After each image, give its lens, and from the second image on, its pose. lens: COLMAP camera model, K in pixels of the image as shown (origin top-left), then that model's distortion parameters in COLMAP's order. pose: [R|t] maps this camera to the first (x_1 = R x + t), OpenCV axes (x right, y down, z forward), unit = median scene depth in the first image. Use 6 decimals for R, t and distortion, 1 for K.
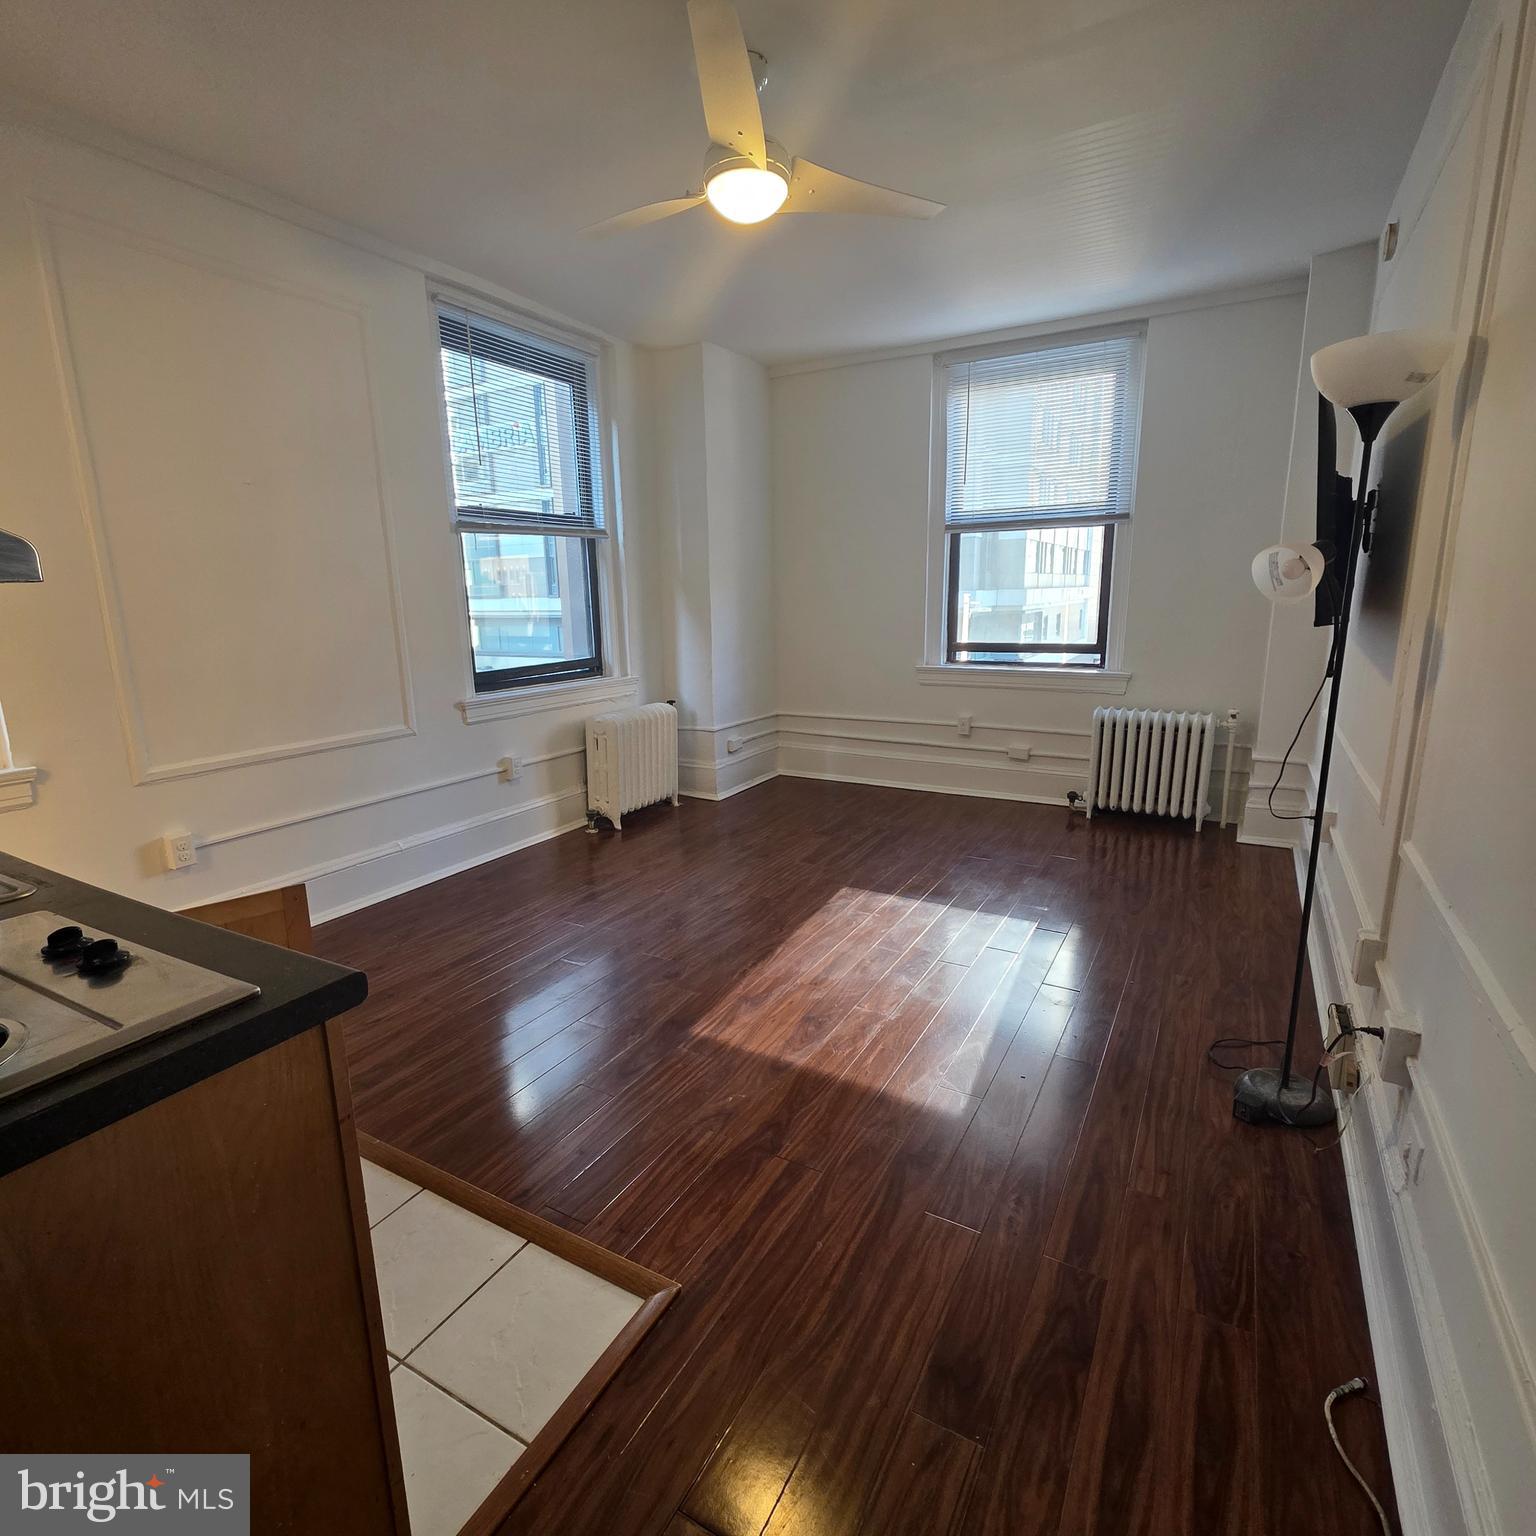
lens RADIAL K [[817.4, 0, 768.4], [0, 817.4, 773.4], [0, 0, 1]] dist [0.002016, -0.001304]
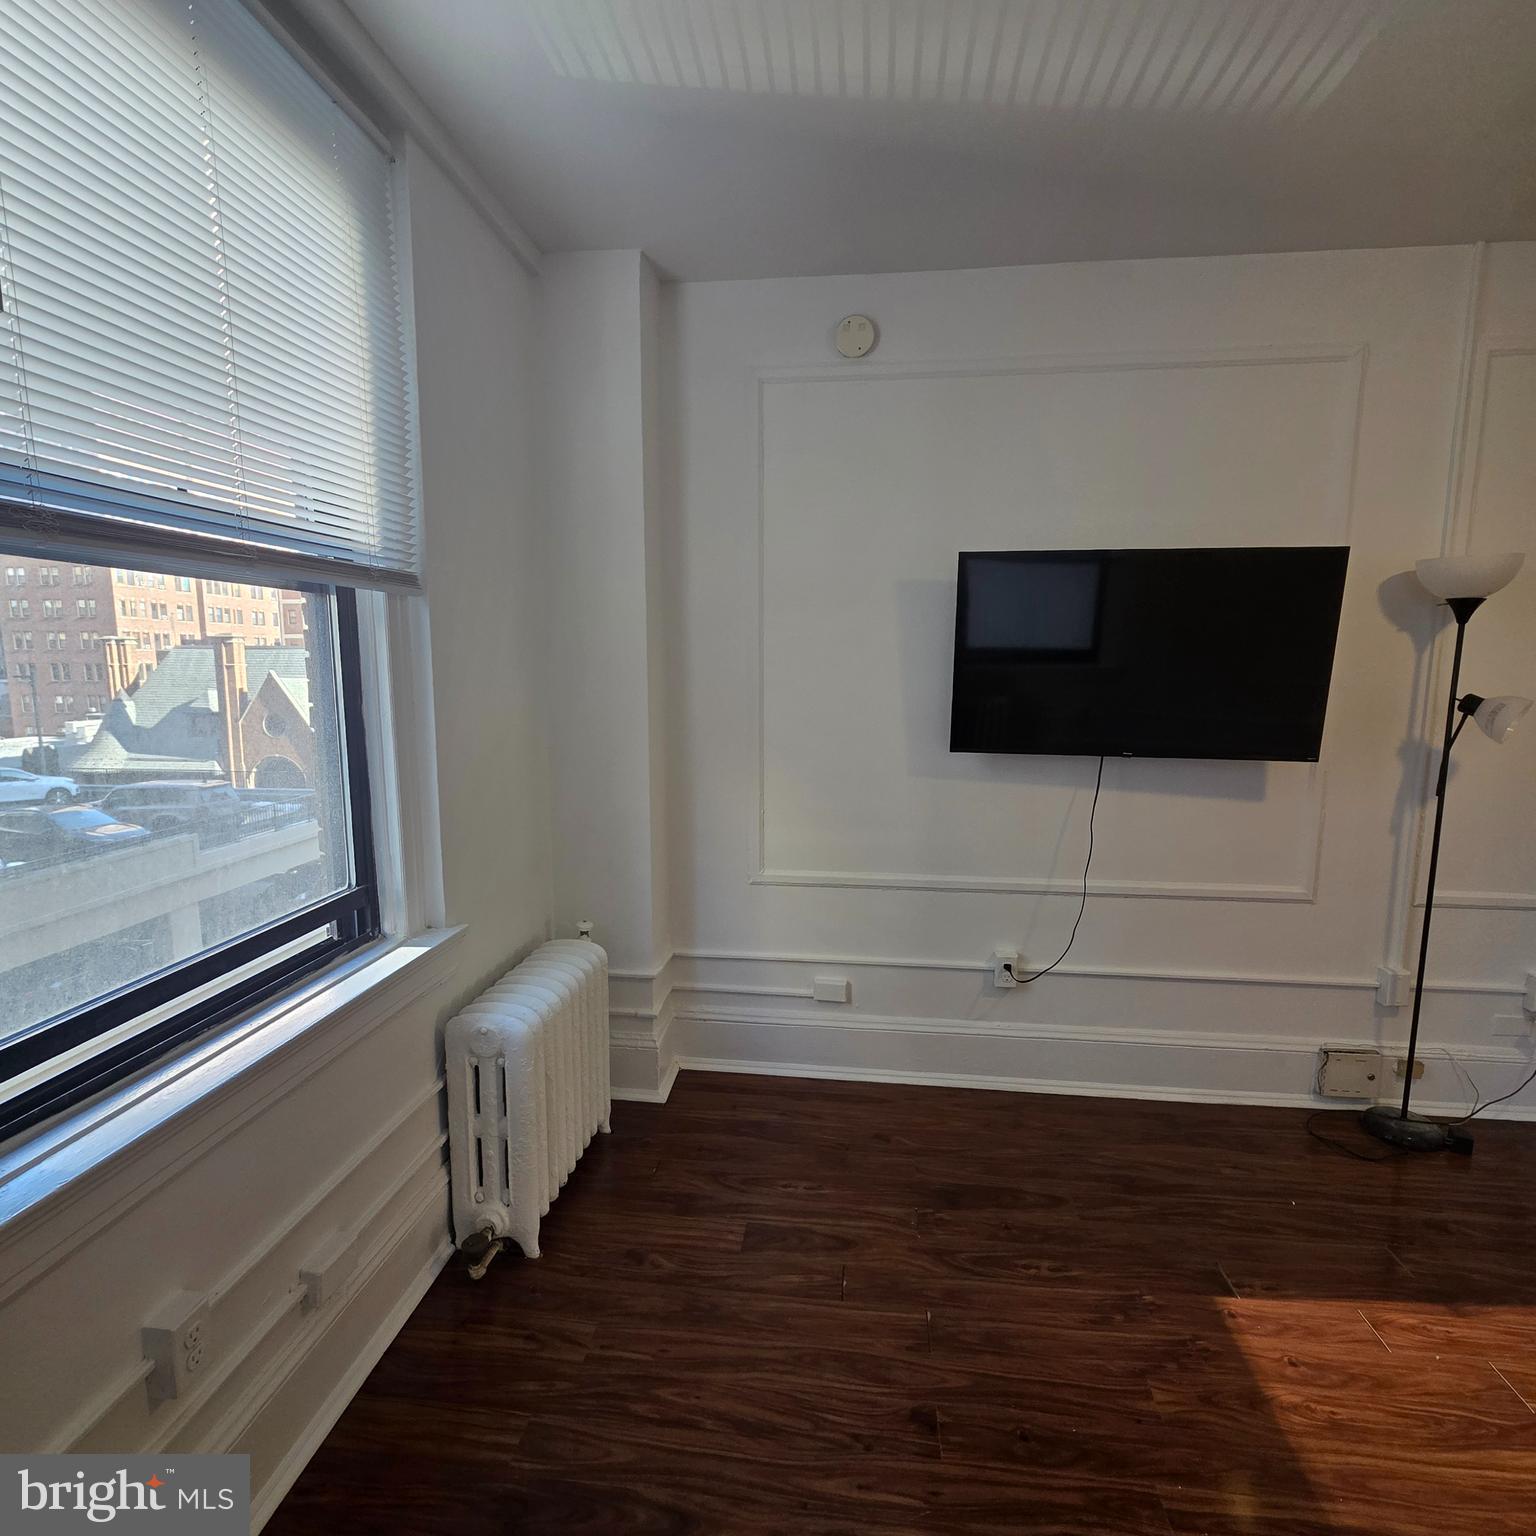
lens RADIAL K [[817.4, 0, 769.7], [0, 817.4, 776.0], [0, 0, 1]] dist [0.002016, -0.001304]
pose [[-0.389573, -0.106467, 0.914821, -0.036410], [0.206833, 0.957810, 0.199549, -0.273010], [-0.897470, 0.266954, -0.351116, 1.044084]]
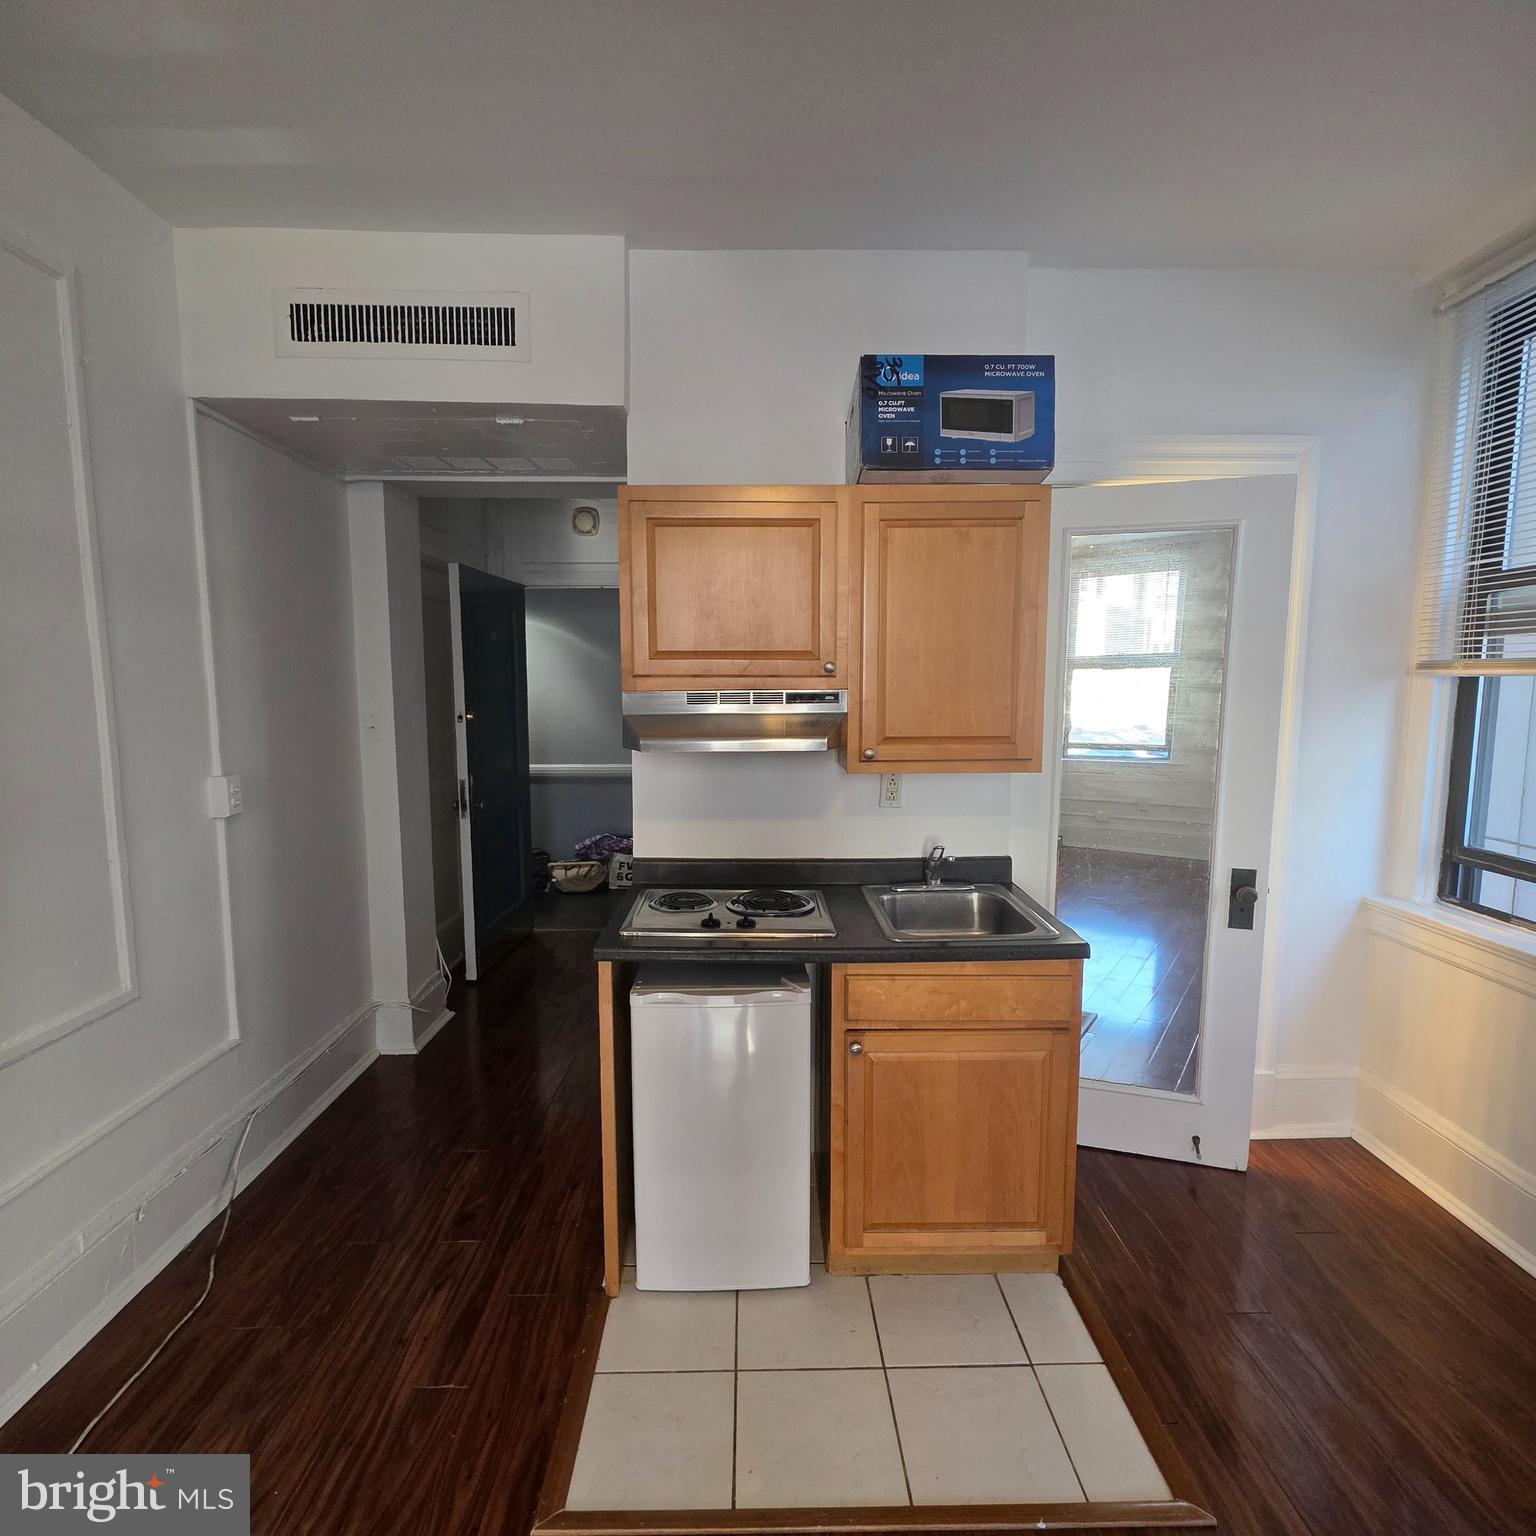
lens RADIAL K [[817.4, 0, 766.8], [0, 817.4, 771.9], [0, 0, 1]] dist [0.002016, -0.001304]
pose [[-0.863391, 0.069091, -0.499782, 0.023518], [-0.095683, 0.950180, 0.296651, -0.173018], [0.495379, 0.303947, -0.813766, 0.580993]]
